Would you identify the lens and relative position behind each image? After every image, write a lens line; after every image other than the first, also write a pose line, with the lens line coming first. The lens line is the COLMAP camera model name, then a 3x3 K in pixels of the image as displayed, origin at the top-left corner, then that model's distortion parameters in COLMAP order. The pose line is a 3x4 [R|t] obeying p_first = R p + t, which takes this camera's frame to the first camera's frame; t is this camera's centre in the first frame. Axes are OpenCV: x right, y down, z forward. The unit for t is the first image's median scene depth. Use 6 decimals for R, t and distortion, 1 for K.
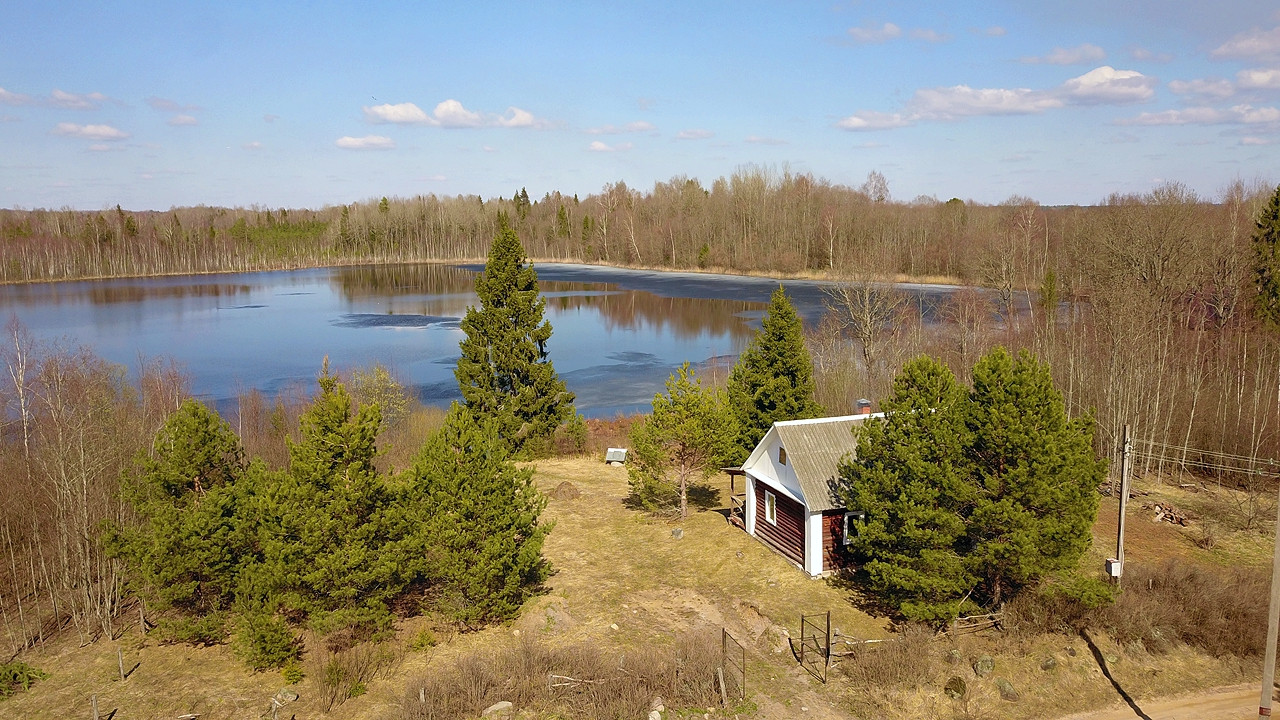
lens RADIAL K [[966.5, 0, 640.8], [0, 966.5, 332.7], [0, 0, 1]] dist [0.044736, -0.000102]
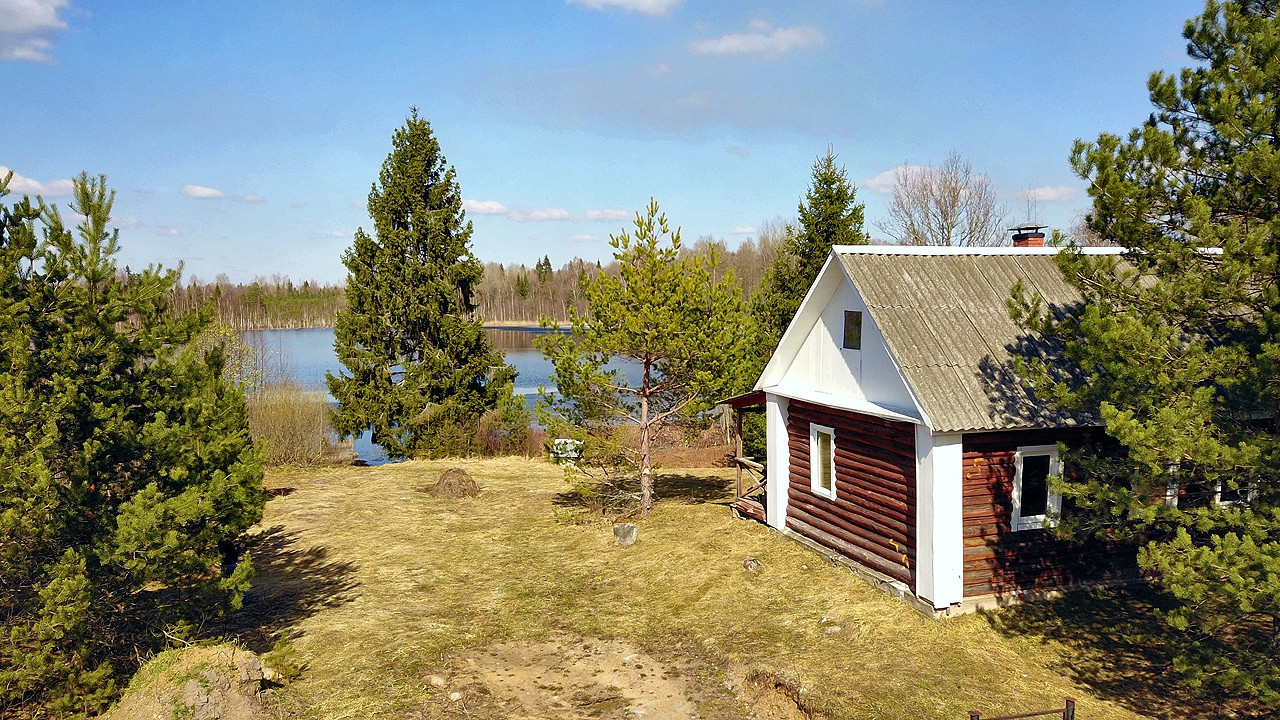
lens RADIAL K [[940.4, 0, 640.0], [0, 940.4, 360.0], [0, 0, 1]] dist [0.004013, -0.001029]
pose [[0.999353, 0.002484, -0.035867, 0.066669], [-0.004943, 0.997630, -0.068625, 0.165271], [0.035612, 0.068758, 0.996998, 0.571404]]
